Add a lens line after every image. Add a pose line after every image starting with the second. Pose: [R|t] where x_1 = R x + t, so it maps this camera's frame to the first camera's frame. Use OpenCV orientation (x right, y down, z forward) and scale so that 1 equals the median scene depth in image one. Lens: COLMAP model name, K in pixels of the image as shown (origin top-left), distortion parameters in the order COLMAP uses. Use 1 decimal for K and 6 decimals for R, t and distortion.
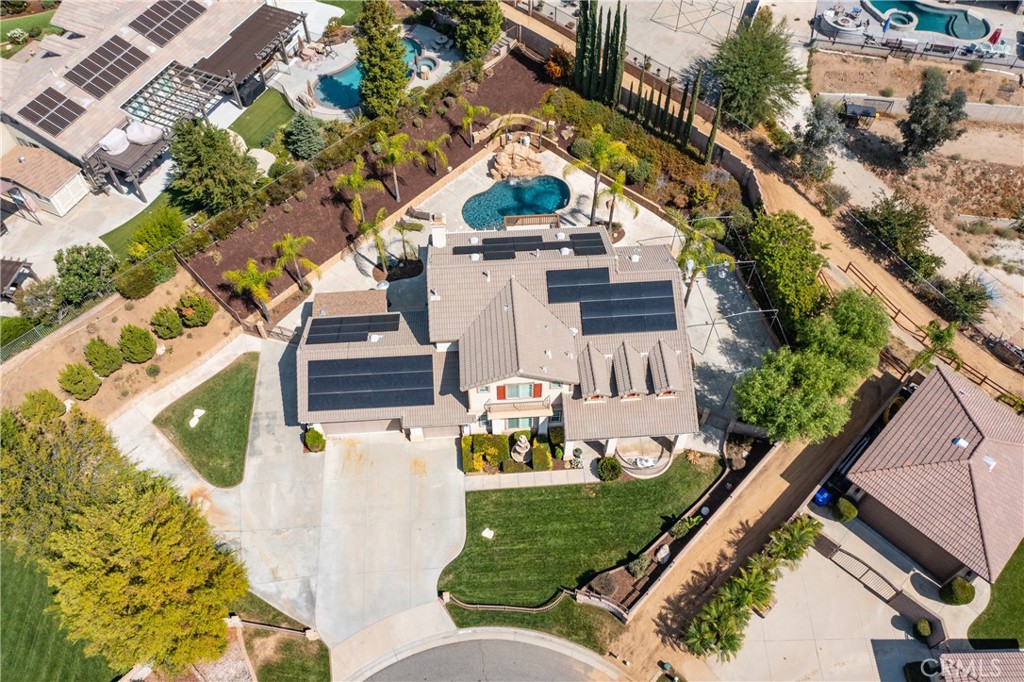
lens RADIAL K [[793.4, 0, 512.0], [0, 793.4, 341.0], [0, 0, 1]] dist [-0.008666, -0.004044]
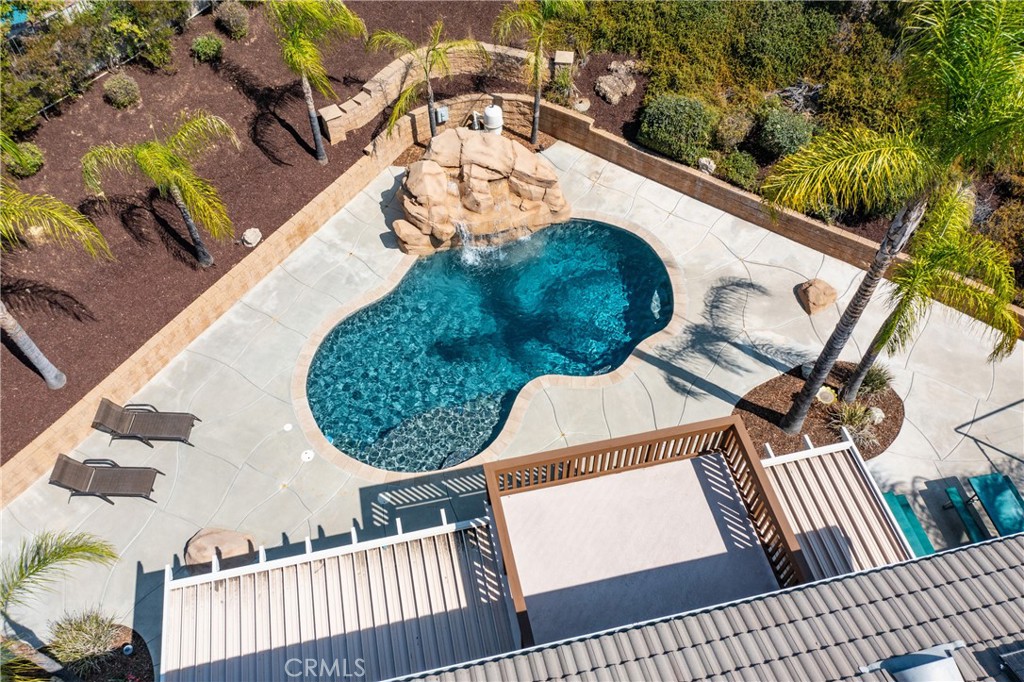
lens RADIAL K [[793.4, 0, 512.0], [0, 793.4, 341.0], [0, 0, 1]] dist [-0.008666, -0.004044]
pose [[0.988408, -0.123225, 0.088680, -0.014521], [0.124769, 0.992112, -0.012062, -0.160483], [-0.086494, 0.022987, 0.995987, 0.689779]]
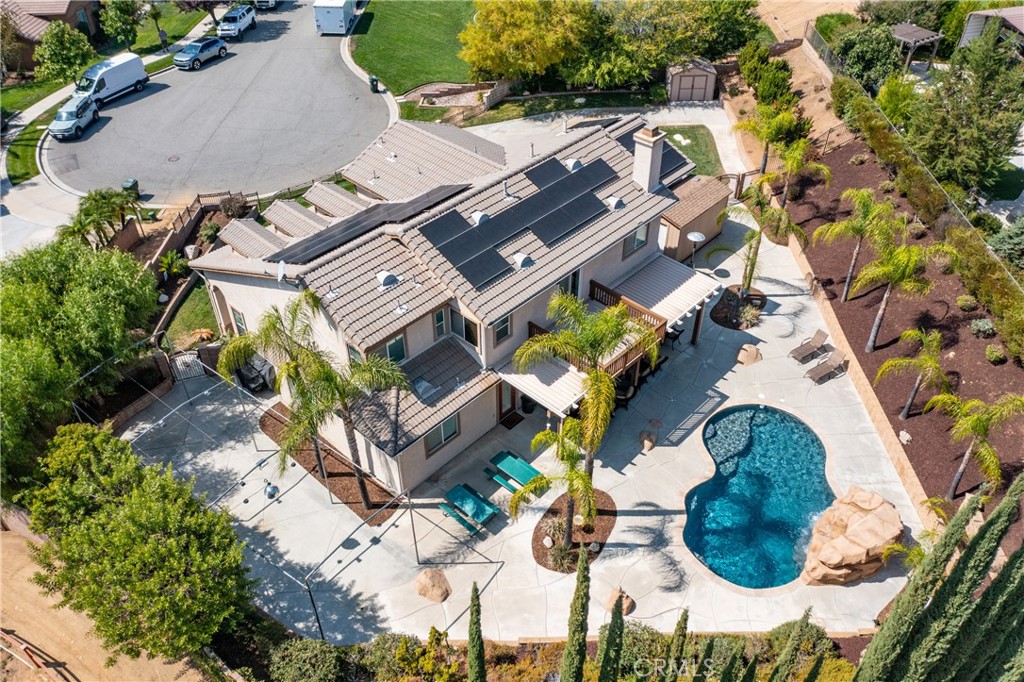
lens RADIAL K [[793.4, 0, 512.0], [0, 793.4, 341.0], [0, 0, 1]] dist [-0.008666, -0.004044]
pose [[-0.733454, 0.437721, -0.520044, 0.309904], [-0.551735, 0.063500, 0.831598, -0.475866], [0.397031, 0.896866, 0.194932, 0.746256]]
